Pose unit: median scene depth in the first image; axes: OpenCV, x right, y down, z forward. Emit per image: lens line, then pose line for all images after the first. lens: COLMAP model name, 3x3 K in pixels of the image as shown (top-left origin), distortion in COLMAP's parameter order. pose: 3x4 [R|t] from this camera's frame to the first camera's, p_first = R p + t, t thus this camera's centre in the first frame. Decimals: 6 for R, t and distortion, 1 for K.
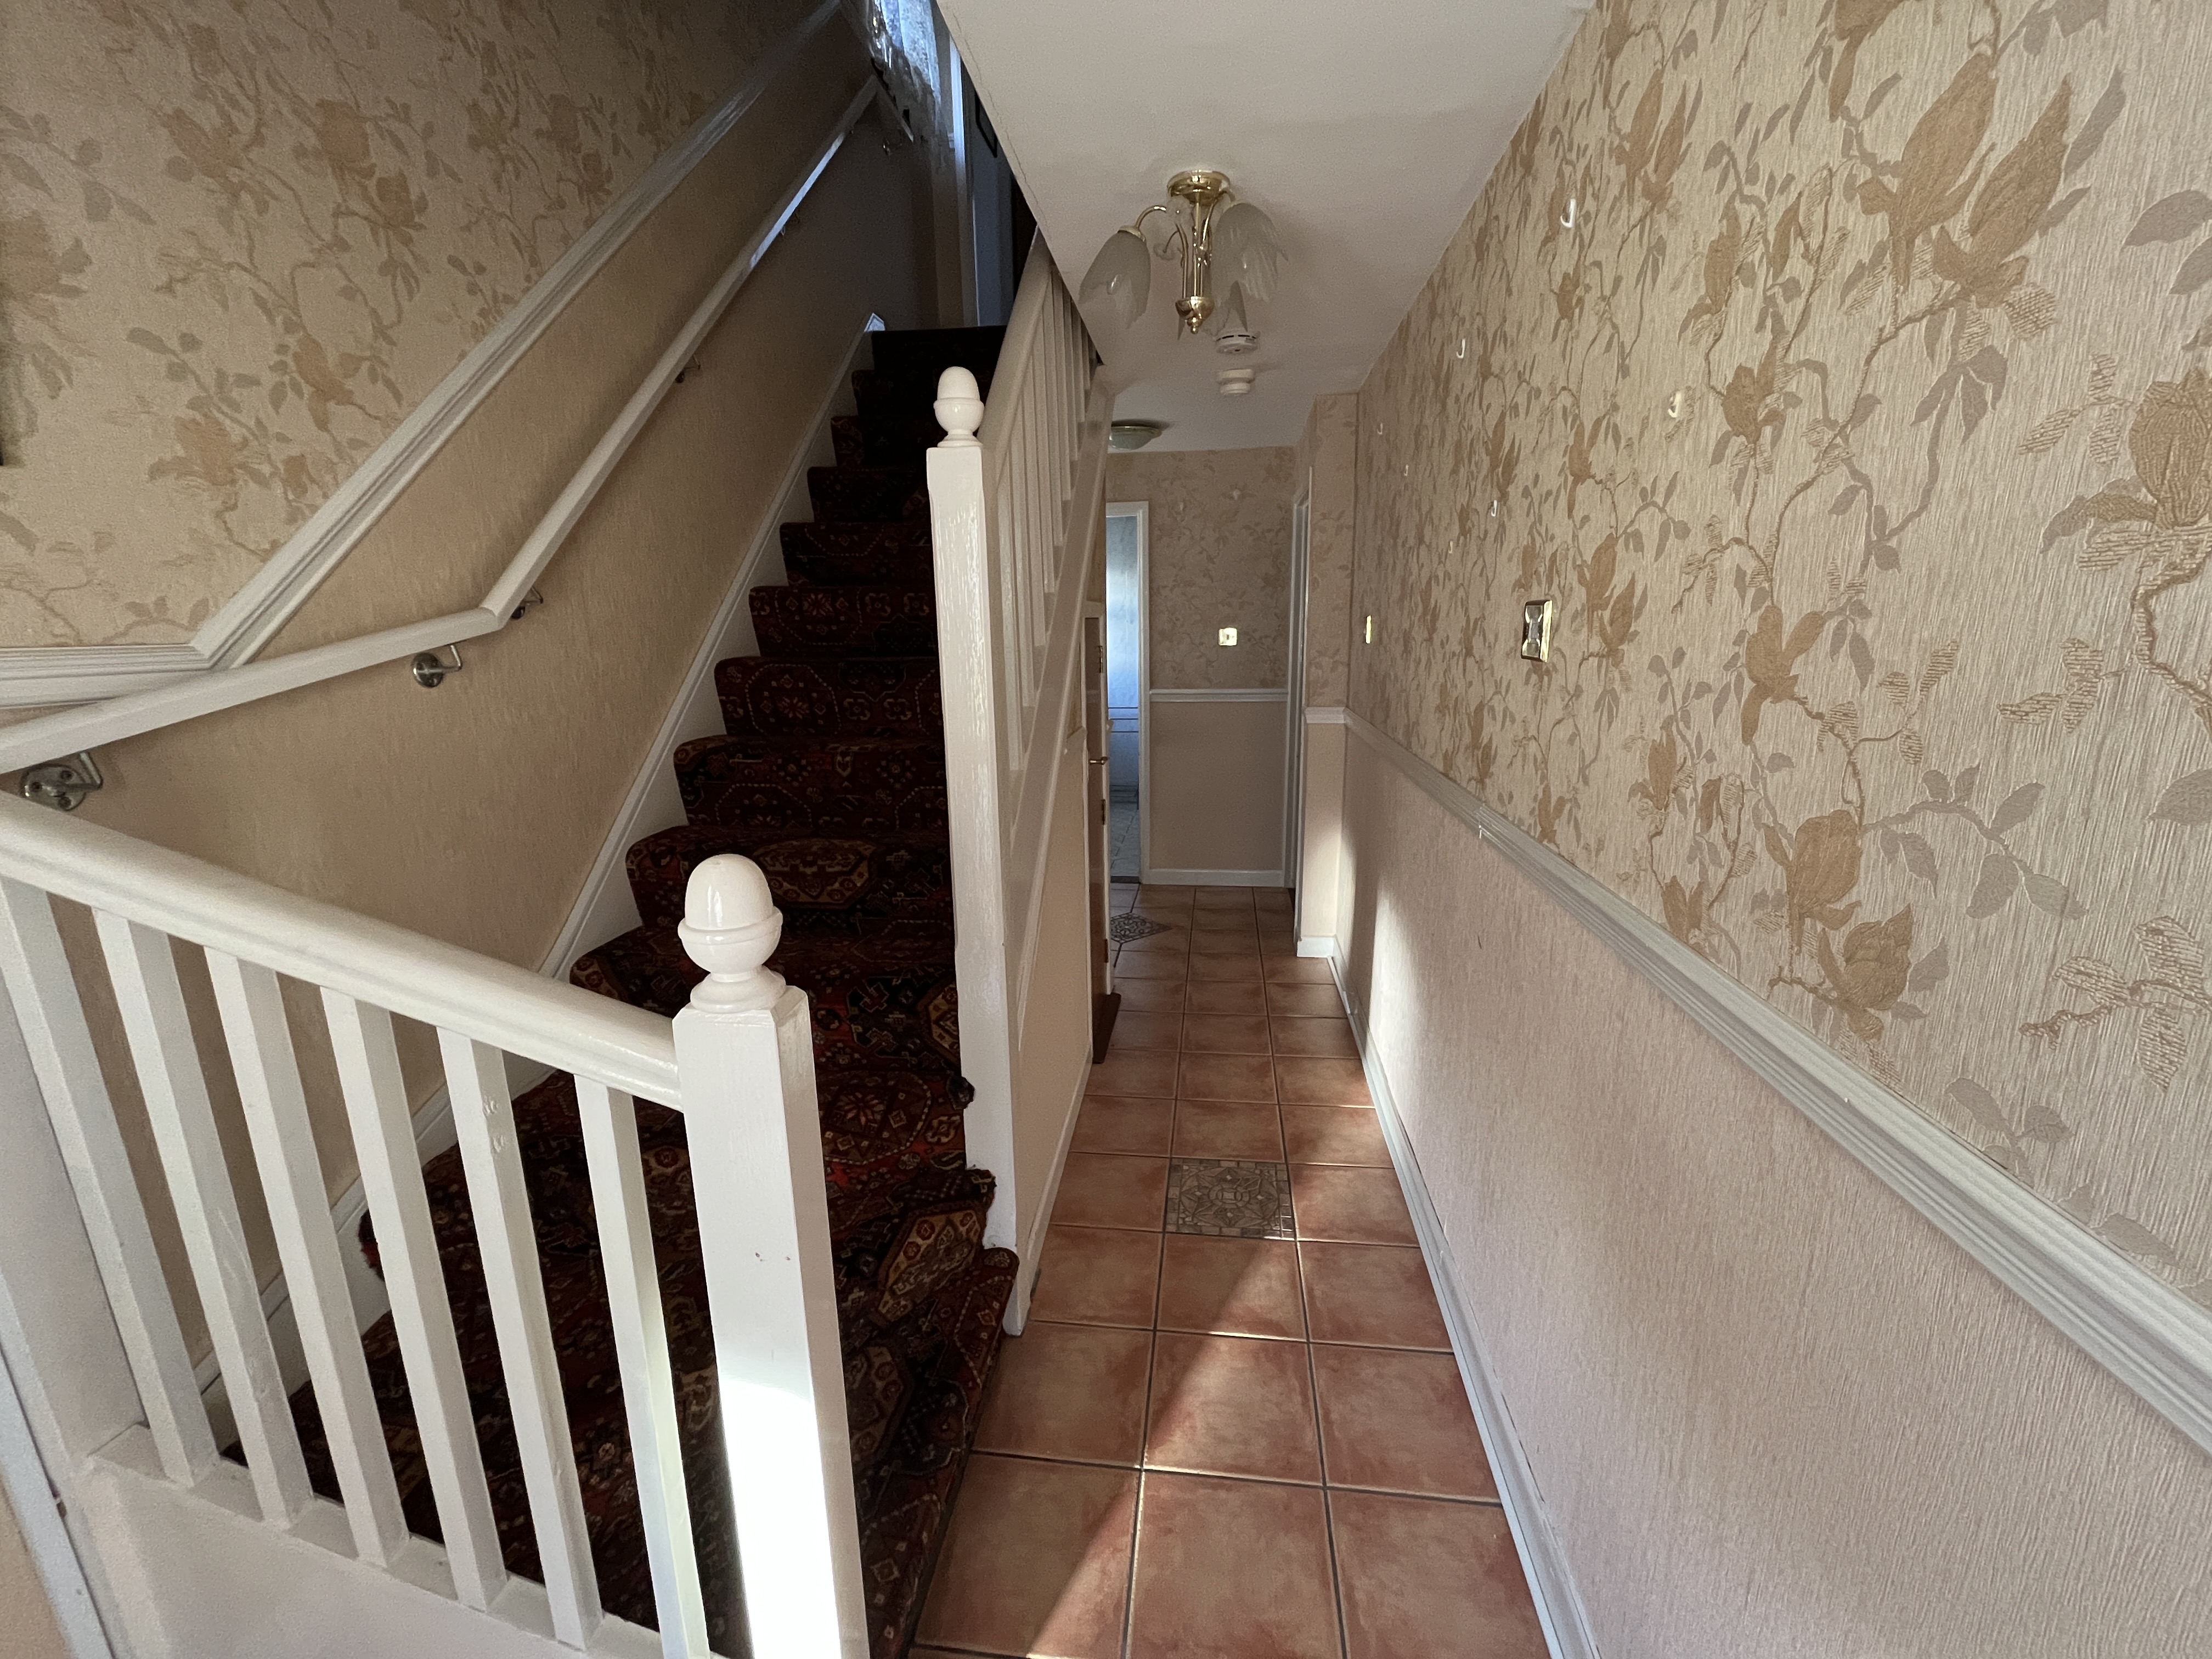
lens RADIAL K [[898.5, 0, 1104.6], [0, 898.5, 829.9], [0, 0, 1]] dist [-0.000327, -0.000511]
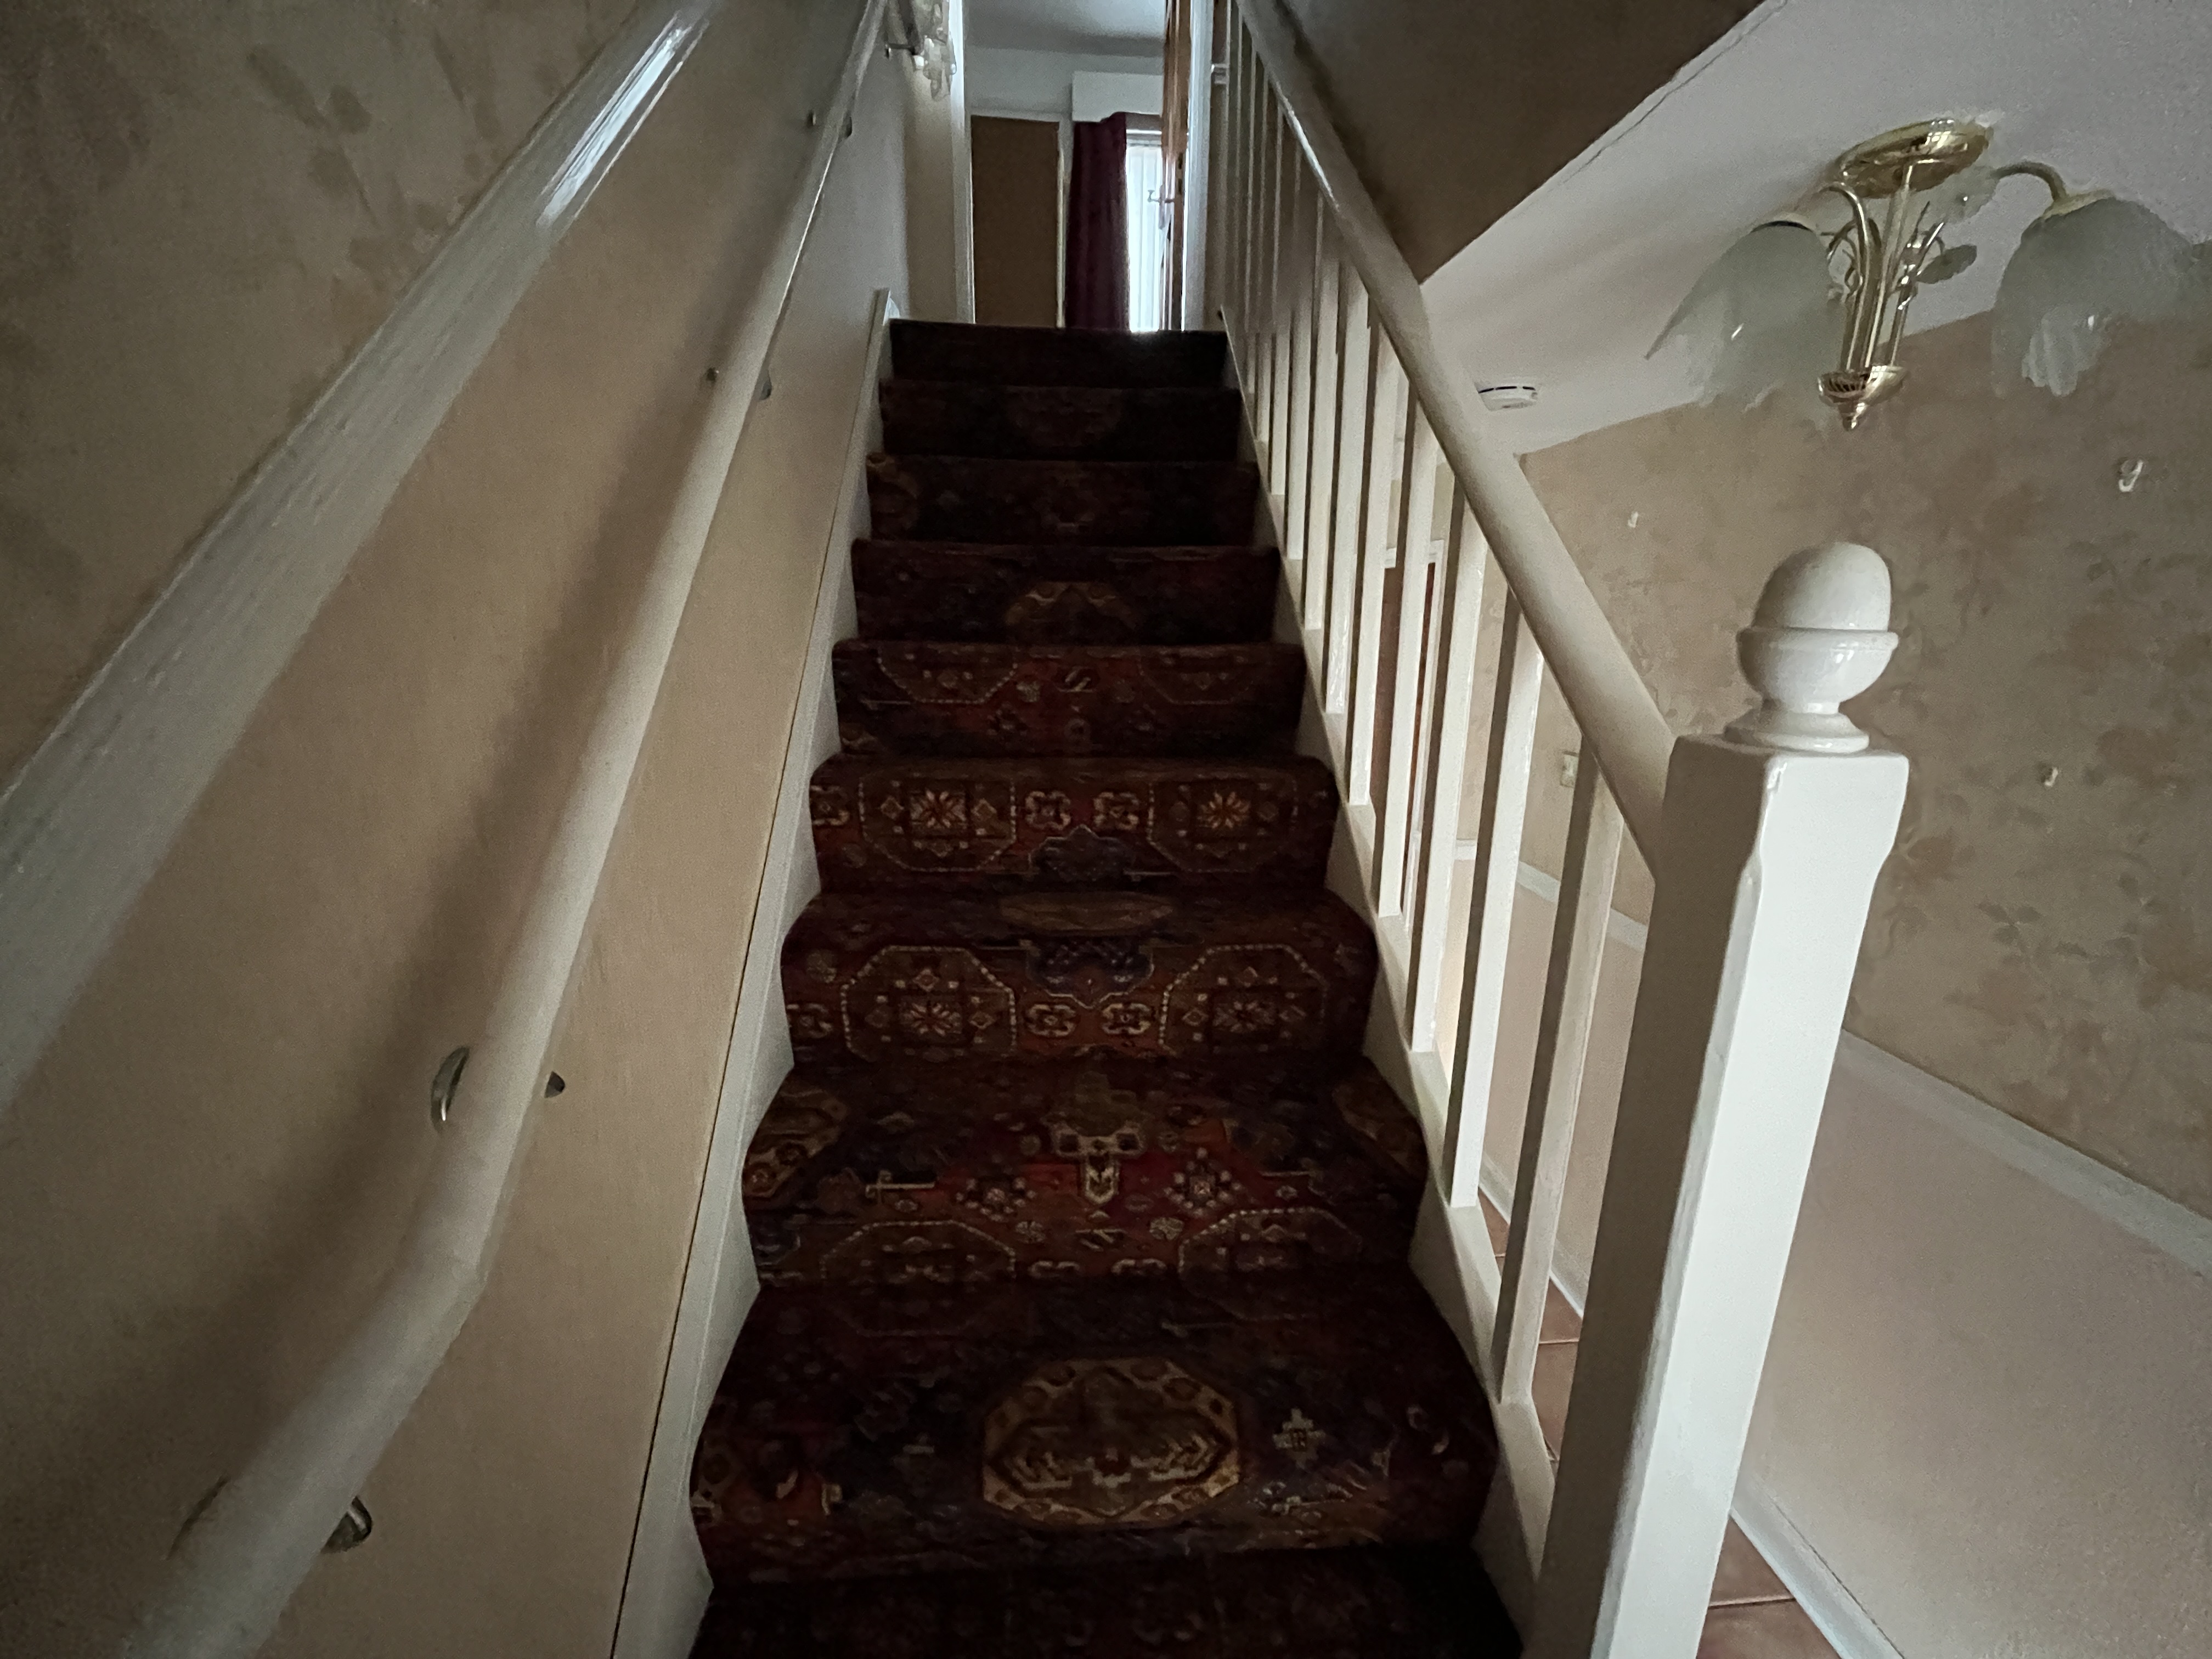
lens RADIAL K [[898.5, 0, 1106.1], [0, 898.5, 834.0], [0, 0, 1]] dist [-0.000327, -0.000511]
pose [[0.980408, -0.021994, 0.195747, -0.384076], [0.019458, 0.999700, 0.014870, -0.283765], [-0.196015, -0.010770, 0.980542, 0.486541]]
